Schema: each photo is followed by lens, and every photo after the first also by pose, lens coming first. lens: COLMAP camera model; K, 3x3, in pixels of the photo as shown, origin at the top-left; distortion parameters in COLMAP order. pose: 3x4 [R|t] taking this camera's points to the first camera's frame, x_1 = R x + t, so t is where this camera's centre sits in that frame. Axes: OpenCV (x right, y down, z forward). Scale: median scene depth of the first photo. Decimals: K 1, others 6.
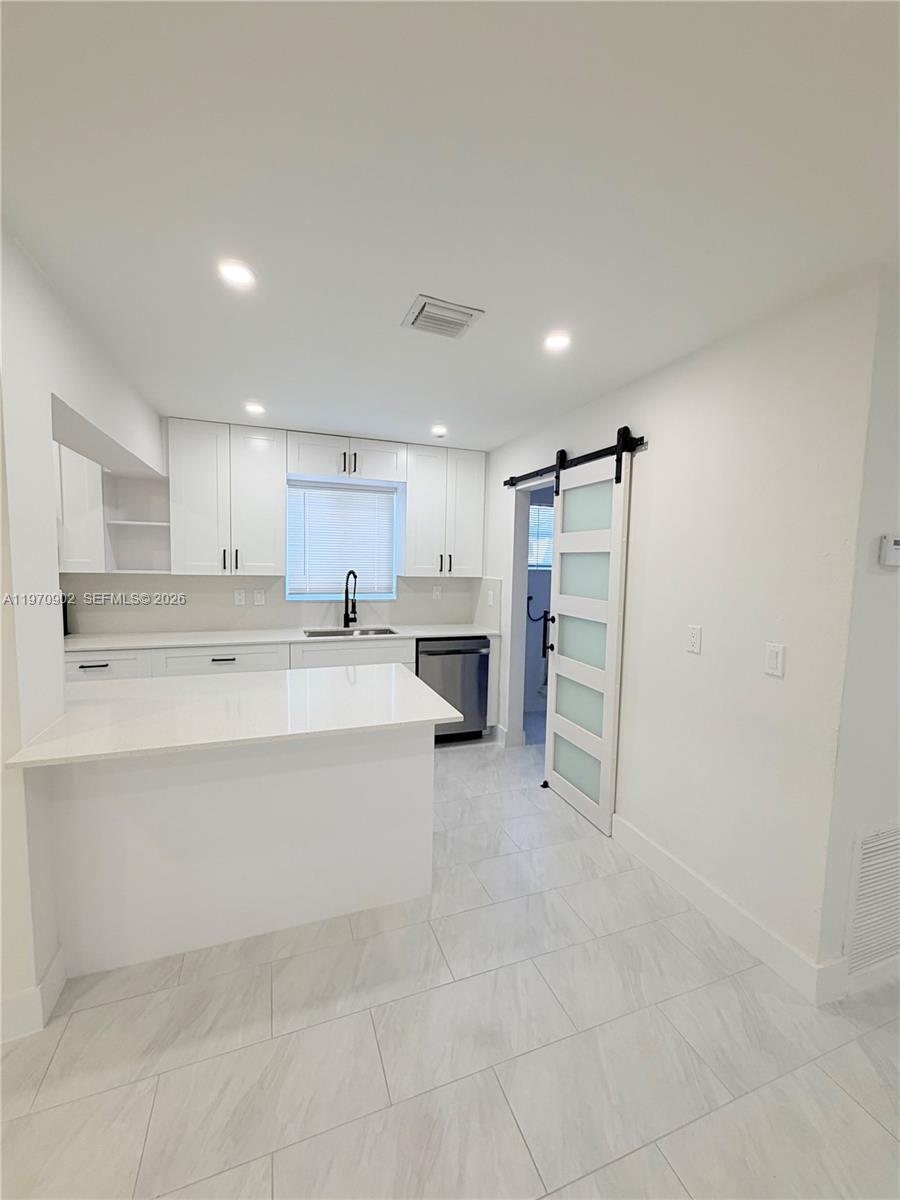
lens RADIAL K [[476.2, 0, 442.6], [0, 476.2, 600.5], [0, 0, 1]] dist [-0.012020, 0.000028]
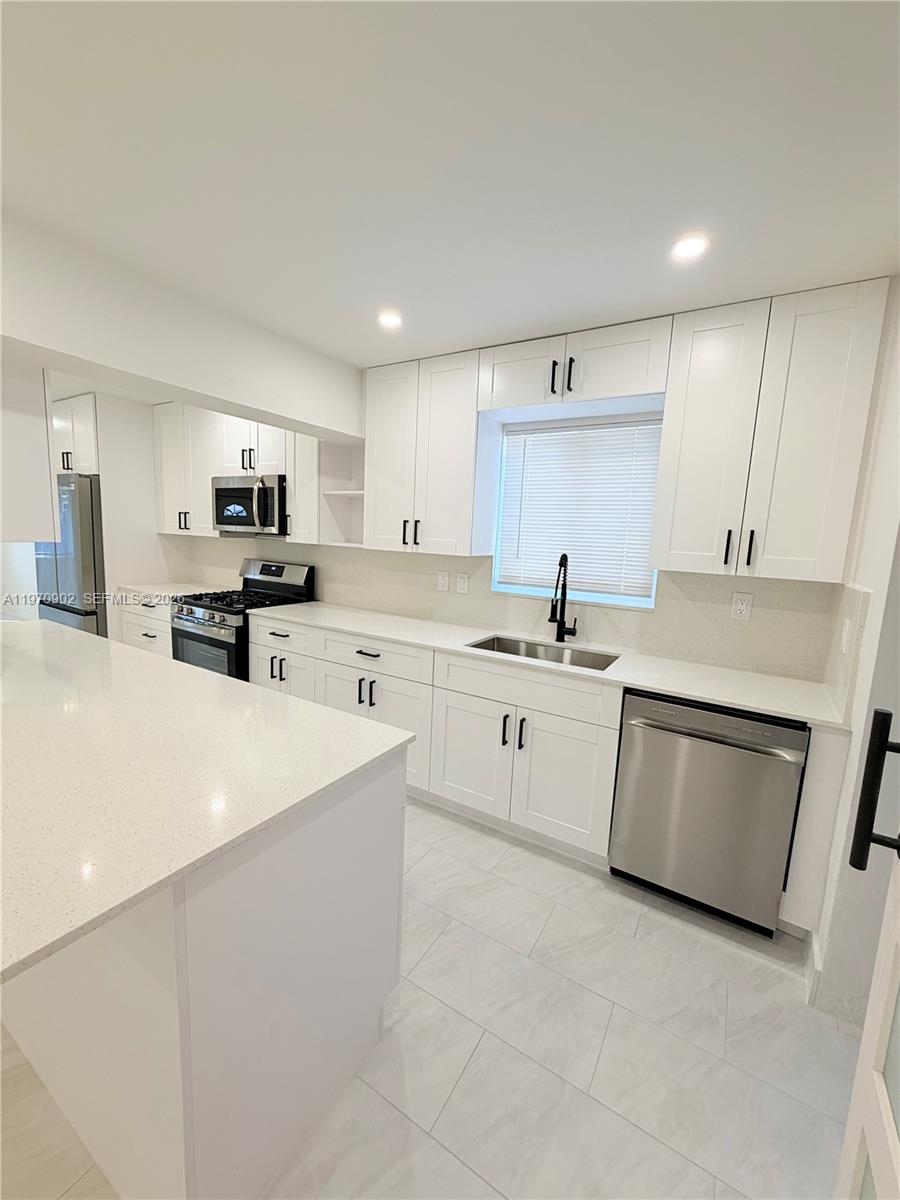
lens RADIAL K [[476.2, 0, 442.6], [0, 476.2, 600.5], [0, 0, 1]] dist [-0.012020, 0.000028]
pose [[0.624471, 0.115475, -0.772465, 0.203116], [-0.097463, 0.992801, 0.069623, -0.030562], [0.774943, 0.031809, 0.631230, 0.486734]]
